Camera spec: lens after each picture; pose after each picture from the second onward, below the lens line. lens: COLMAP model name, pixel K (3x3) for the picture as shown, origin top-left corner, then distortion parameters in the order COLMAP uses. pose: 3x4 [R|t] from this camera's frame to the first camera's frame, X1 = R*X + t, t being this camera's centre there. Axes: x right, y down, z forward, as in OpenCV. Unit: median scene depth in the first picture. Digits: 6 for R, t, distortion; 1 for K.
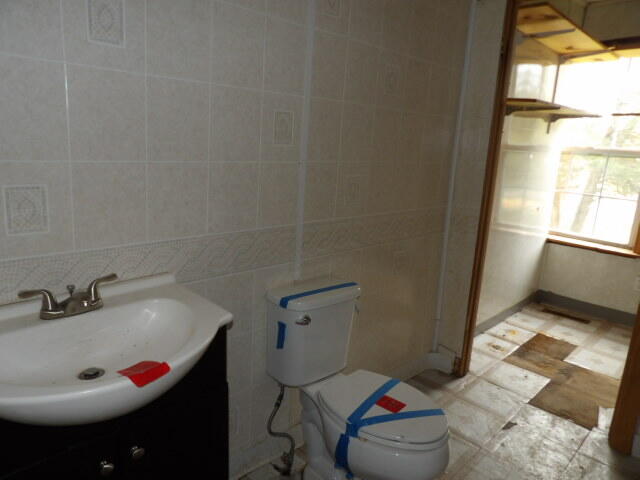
lens RADIAL K [[462.8, 0, 318.9], [0, 462.8, 241.7], [0, 0, 1]] dist [0.002179, 0.017262]
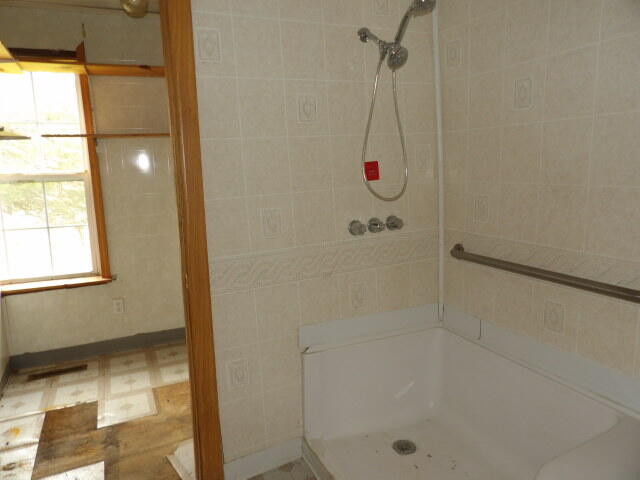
lens RADIAL K [[462.8, 0, 320.5], [0, 462.8, 238.5], [0, 0, 1]] dist [0.002179, 0.017262]
pose [[0.345638, -0.221136, 0.911939, -0.019810], [0.249936, 0.958424, 0.137679, -0.078859], [-0.904470, 0.180340, 0.386538, 0.229990]]
